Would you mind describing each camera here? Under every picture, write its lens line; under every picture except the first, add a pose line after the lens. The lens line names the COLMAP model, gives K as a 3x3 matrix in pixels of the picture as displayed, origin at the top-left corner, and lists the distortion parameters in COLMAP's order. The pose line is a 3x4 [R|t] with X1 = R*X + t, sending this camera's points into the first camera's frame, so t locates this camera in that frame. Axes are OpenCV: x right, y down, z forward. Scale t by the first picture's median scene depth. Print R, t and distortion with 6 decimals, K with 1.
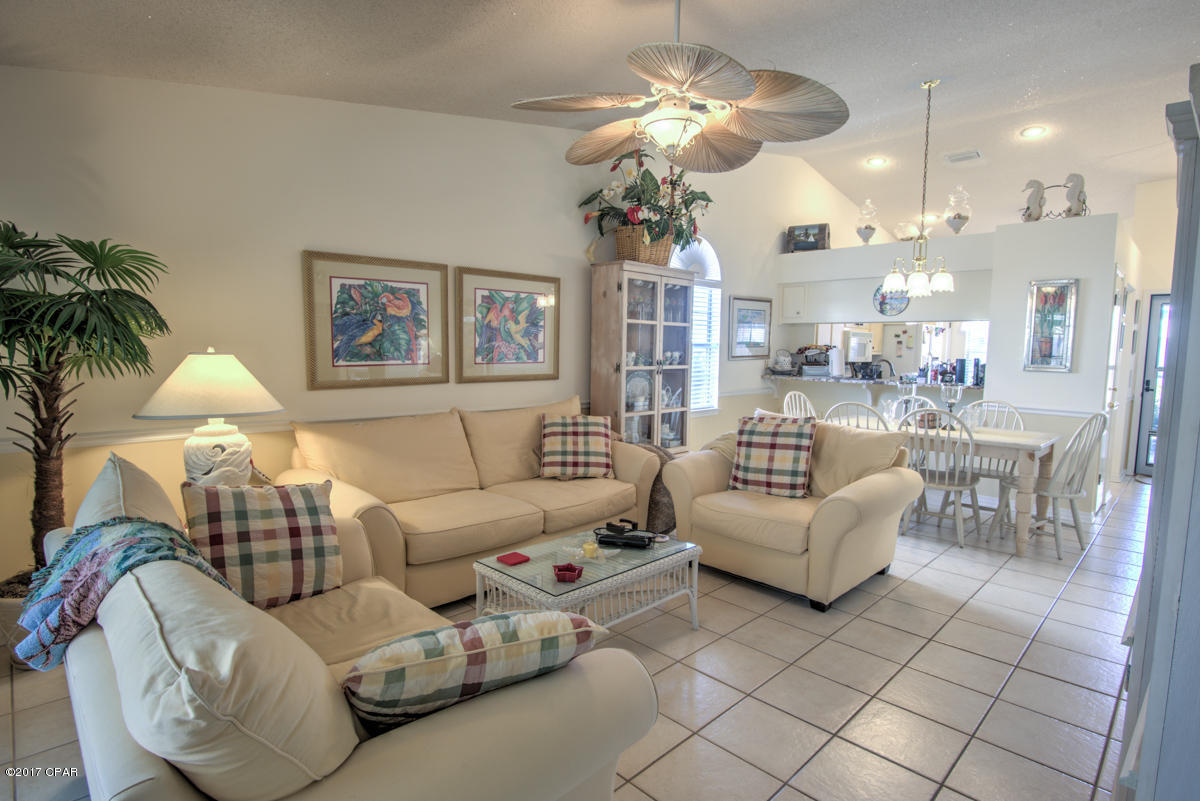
lens RADIAL K [[604.3, 0, 600.0], [0, 604.3, 400.5], [0, 0, 1]] dist [-0.020260, -0.000191]
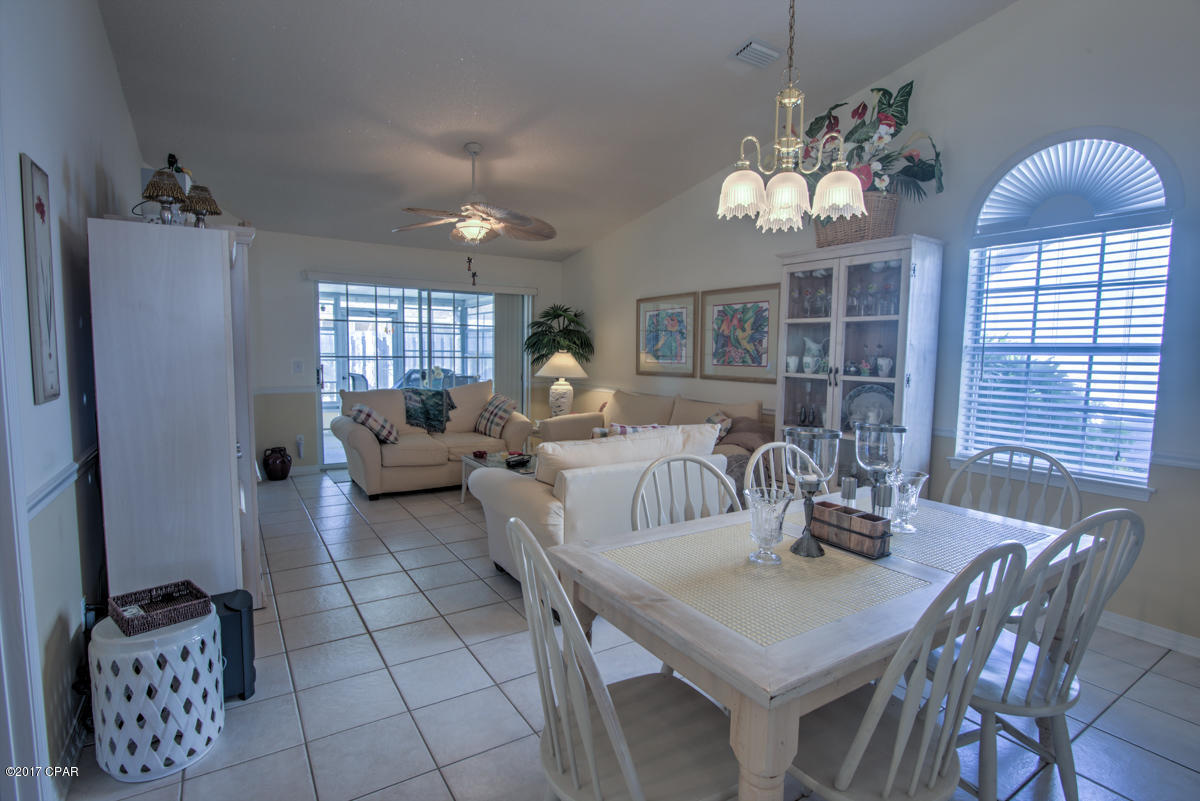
lens RADIAL K [[604.3, 0, 600.0], [0, 604.3, 400.5], [0, 0, 1]] dist [-0.020260, -0.000191]
pose [[-0.214272, 0.067361, -0.974449, 1.120480], [-0.104284, 0.990340, 0.091391, -0.080105], [0.971191, 0.121202, -0.205177, 1.071461]]
